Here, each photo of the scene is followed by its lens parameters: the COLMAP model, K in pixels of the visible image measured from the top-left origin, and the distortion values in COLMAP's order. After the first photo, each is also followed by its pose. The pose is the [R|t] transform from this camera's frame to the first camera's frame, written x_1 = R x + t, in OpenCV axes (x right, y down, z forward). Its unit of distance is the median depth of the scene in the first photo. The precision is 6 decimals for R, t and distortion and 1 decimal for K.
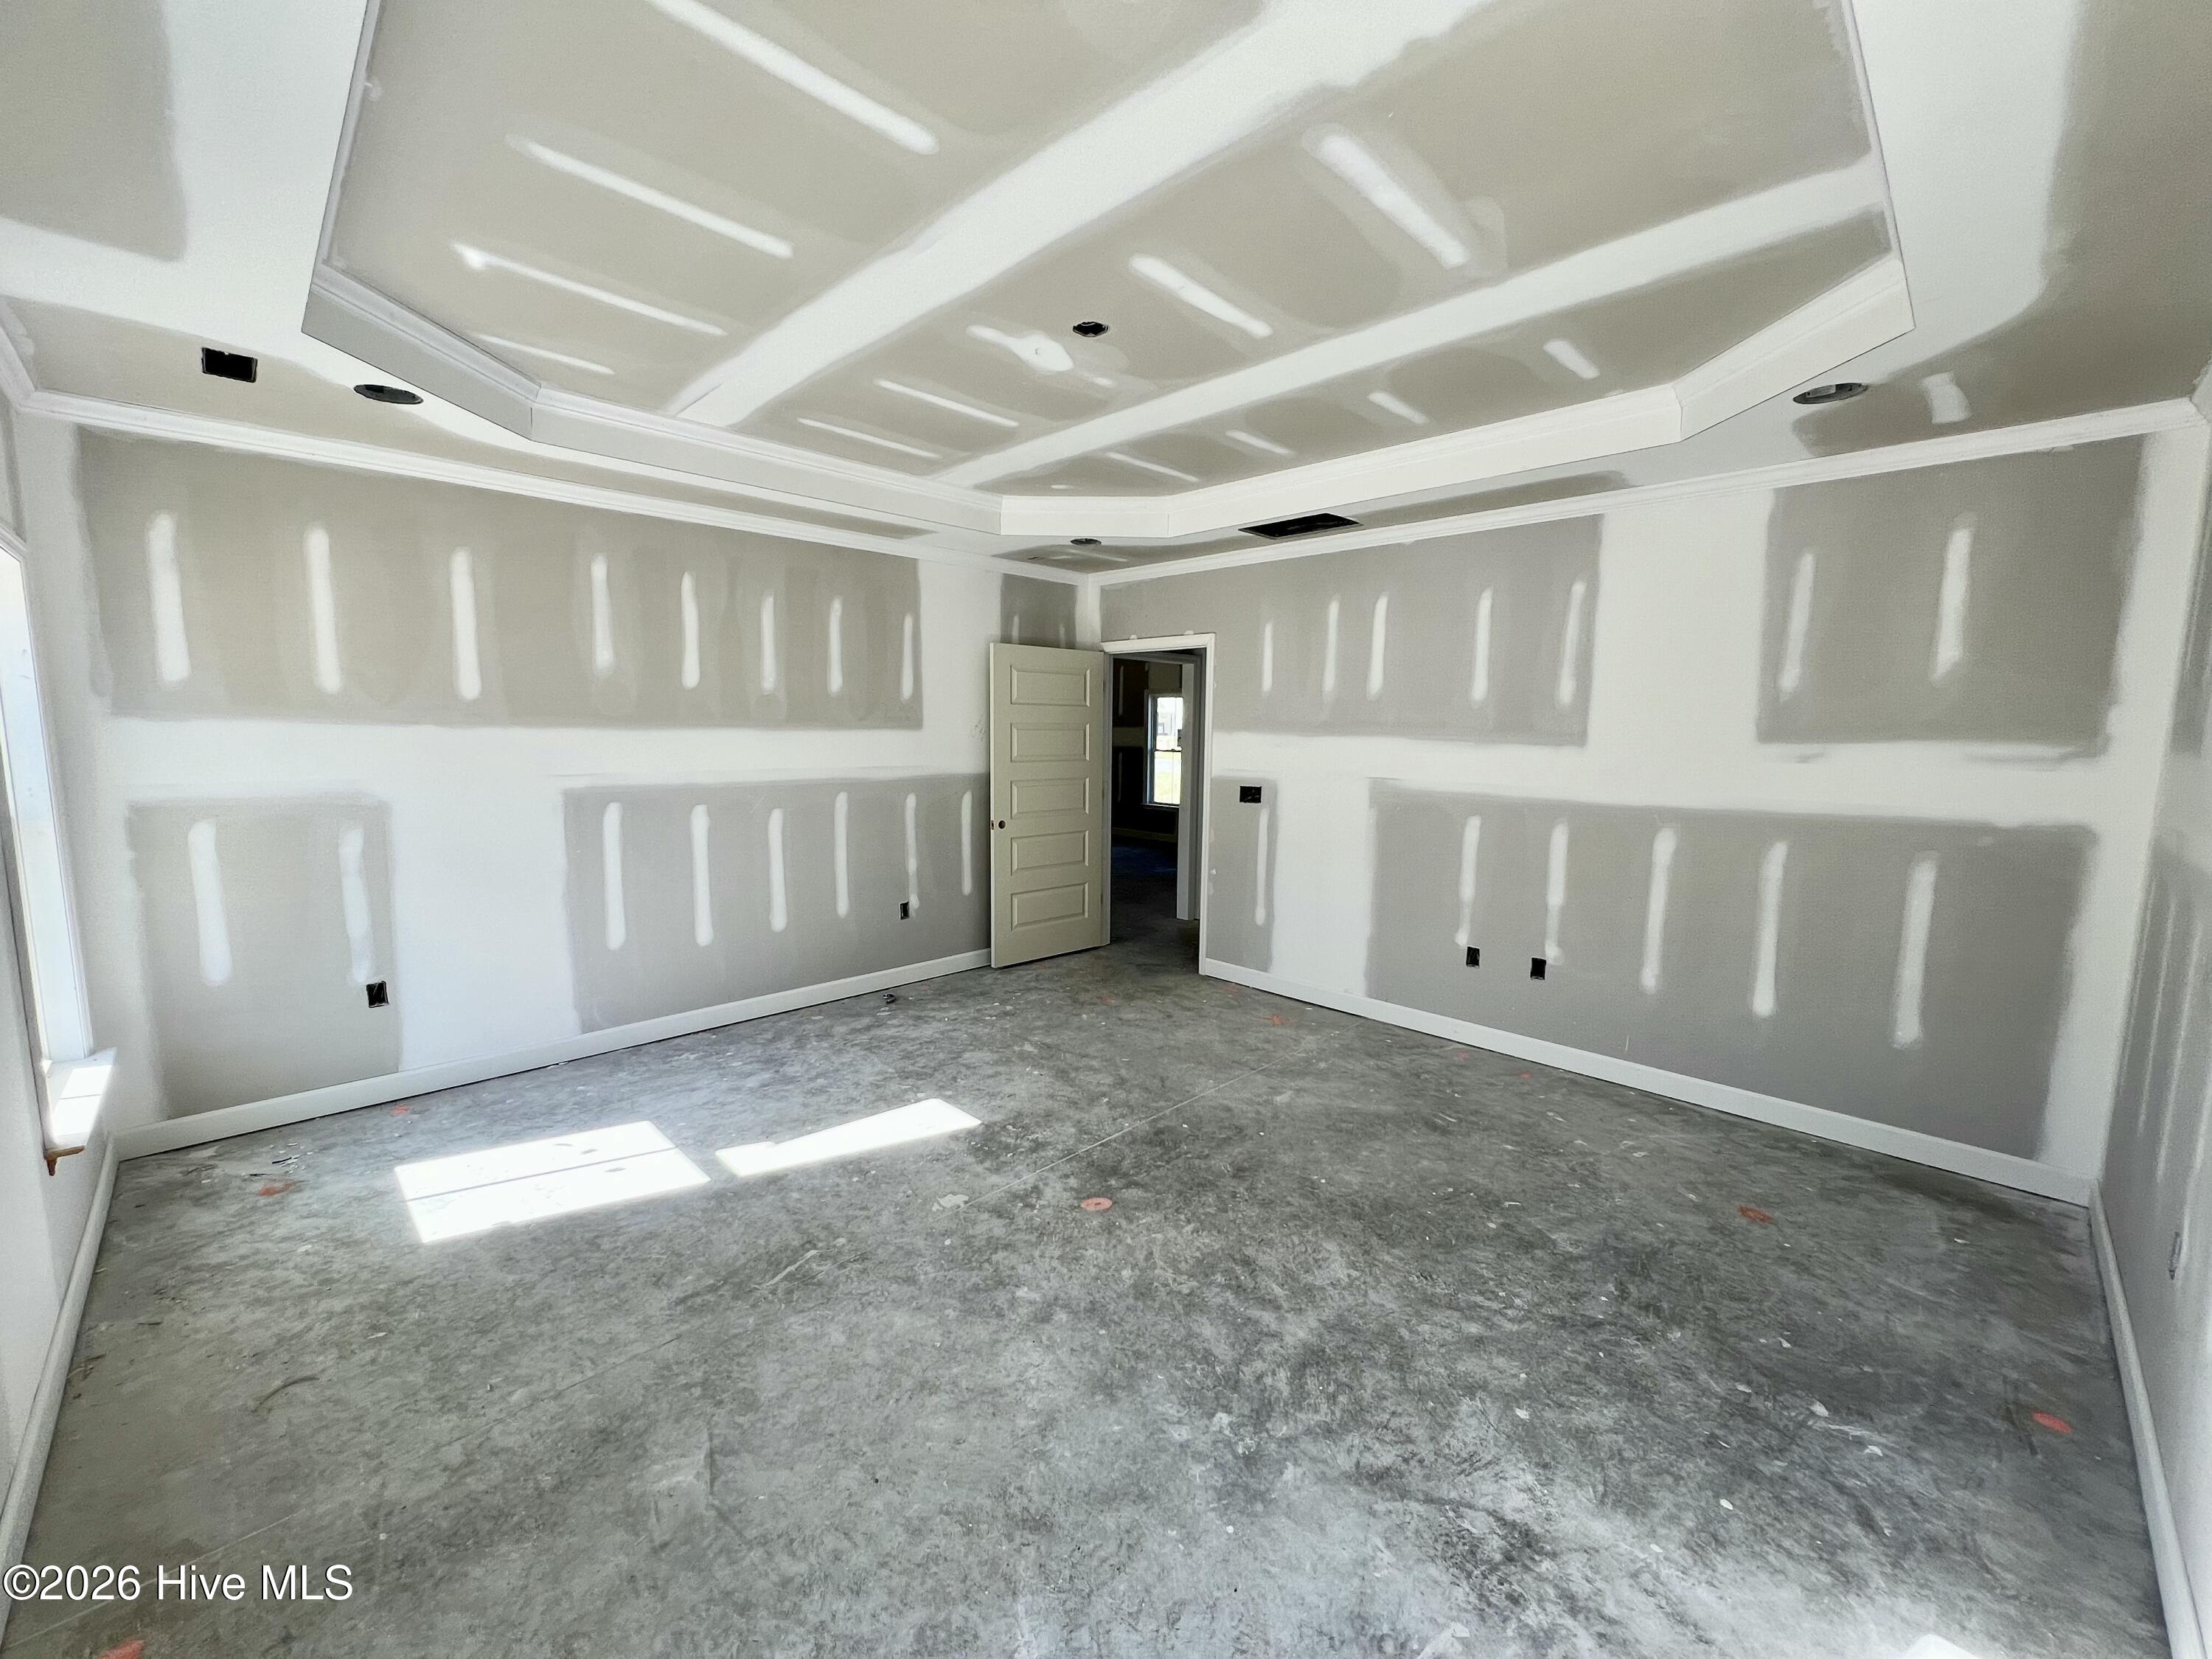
lens RADIAL K [[884.7, 0, 1101.7], [0, 884.7, 829.0], [0, 0, 1]] dist [-0.000272, -0.000025]
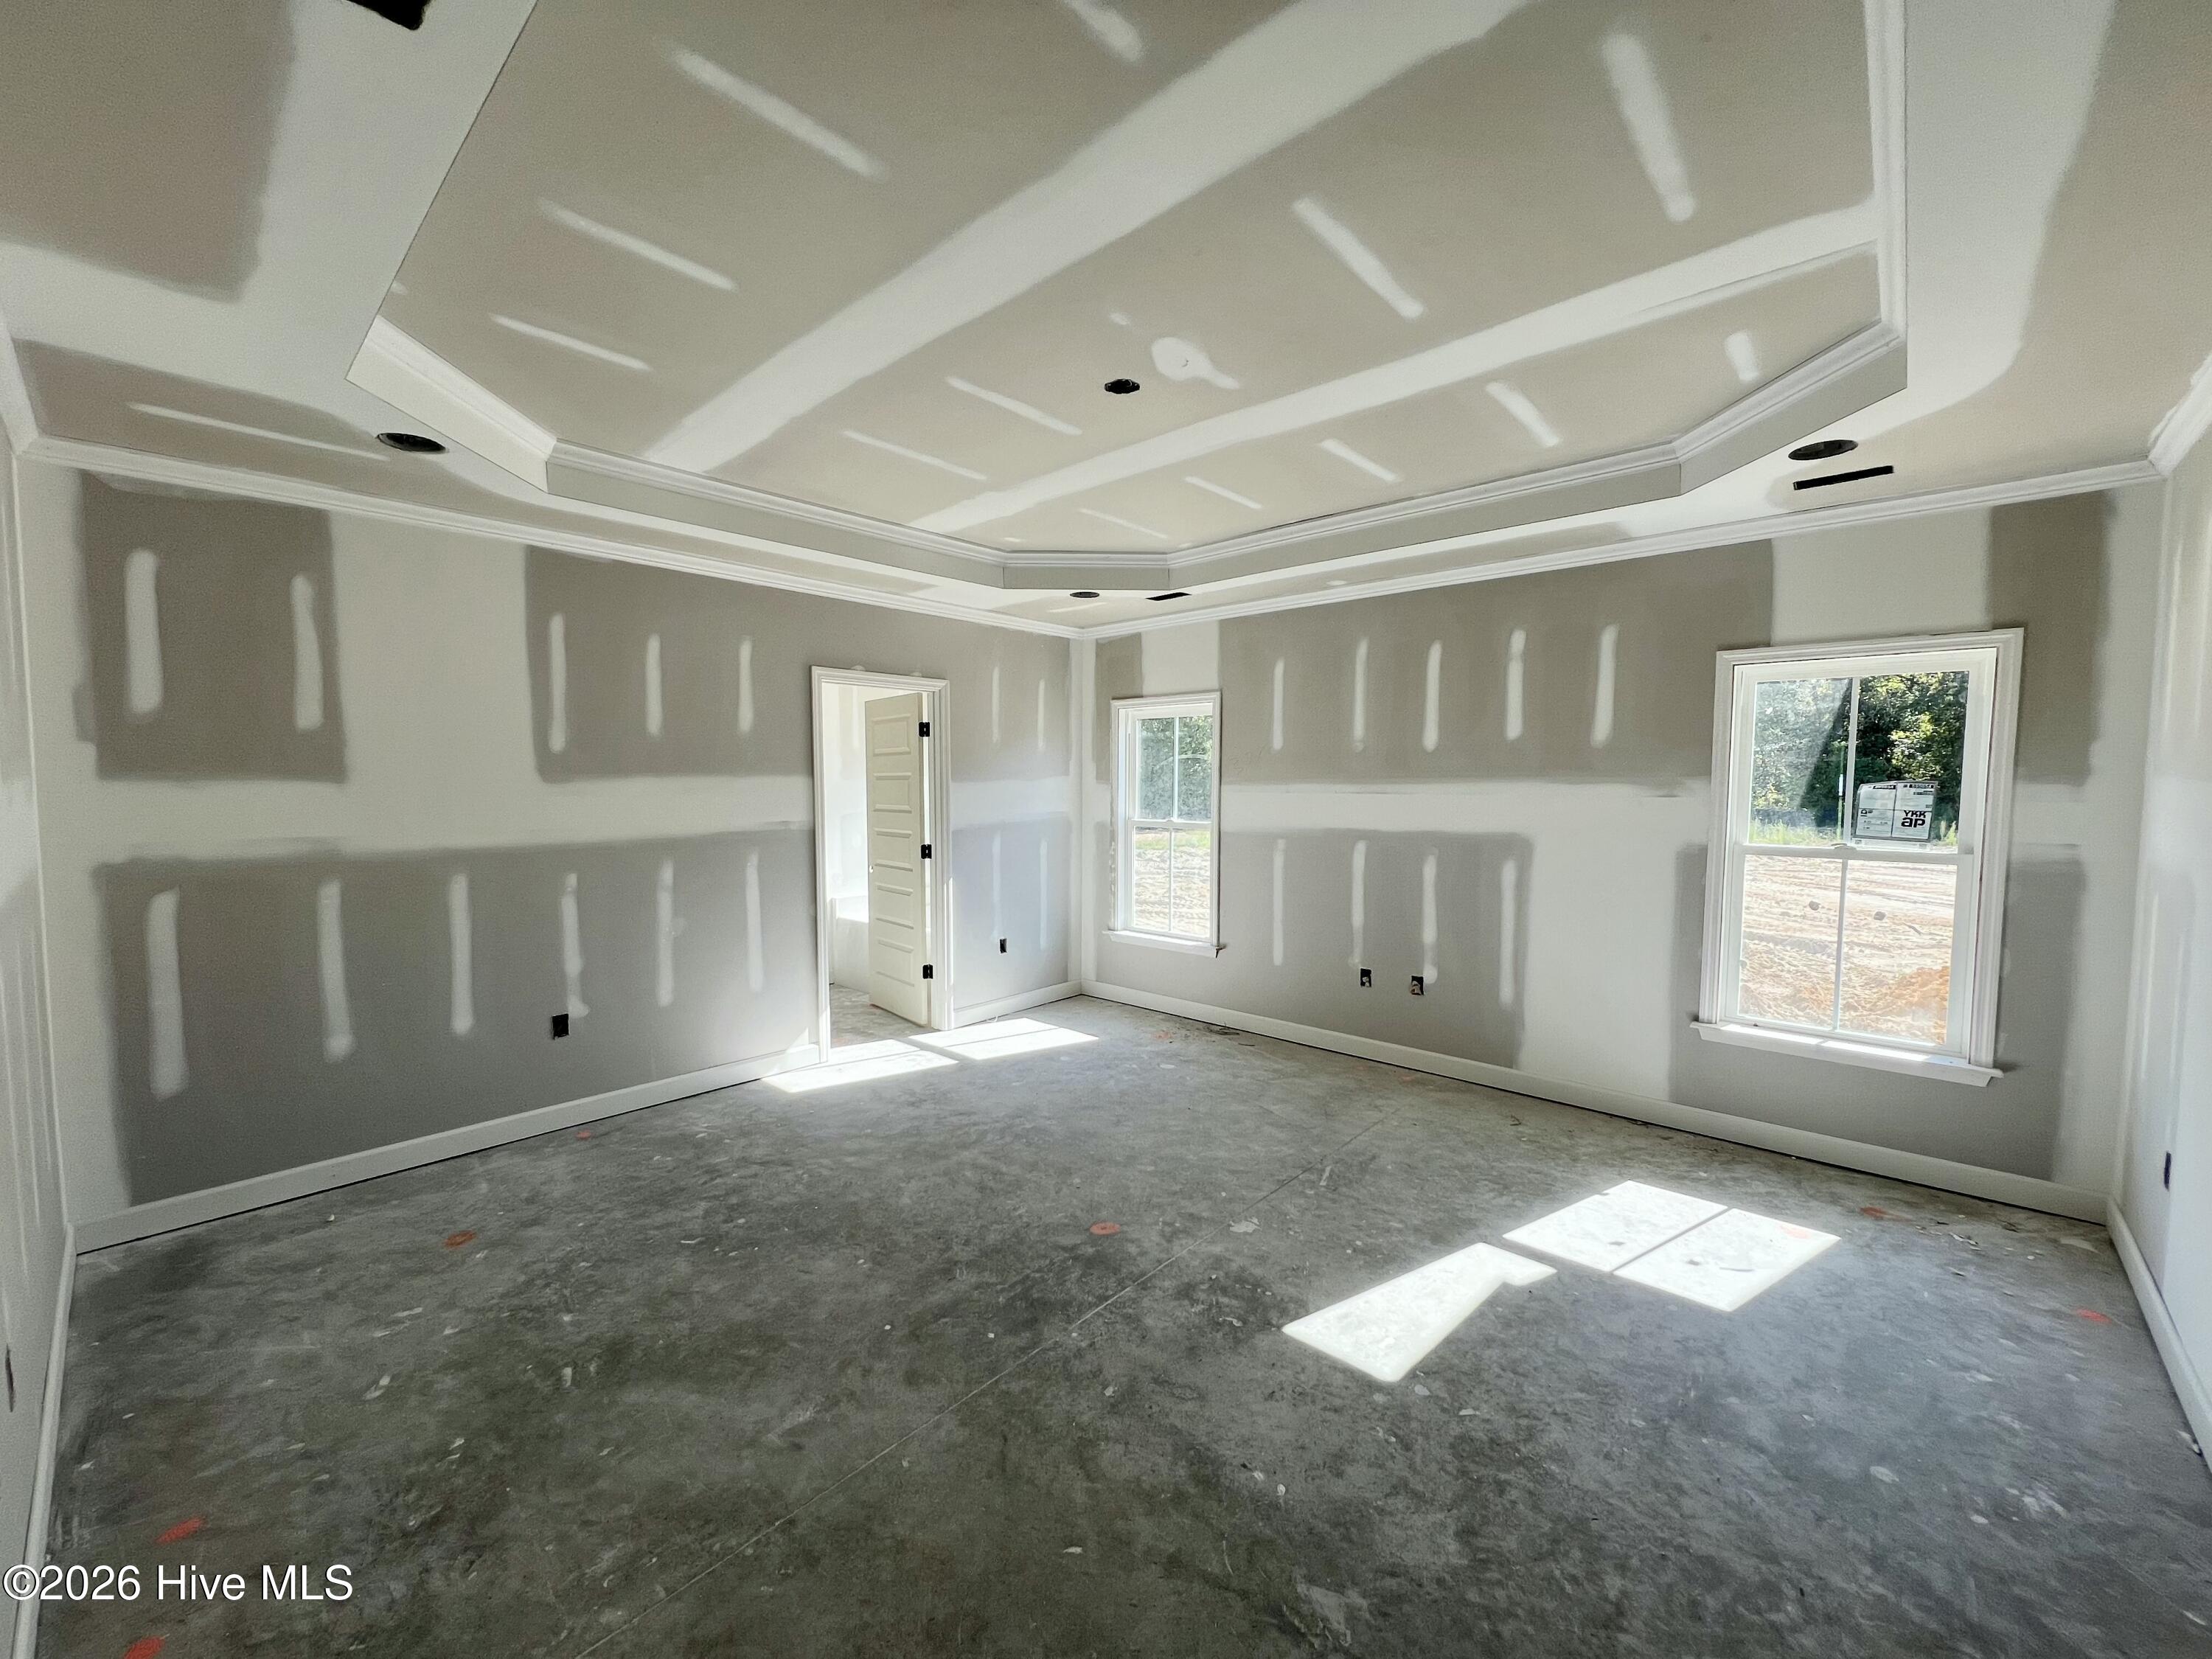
lens RADIAL K [[884.7, 0, 1102.8], [0, 884.7, 834.2], [0, 0, 1]] dist [-0.000272, -0.000025]
pose [[-0.998596, -0.009030, -0.052192, 0.053204], [-0.018154, 0.984025, 0.177101, -0.207403], [0.049759, 0.177800, -0.982808, 1.867927]]
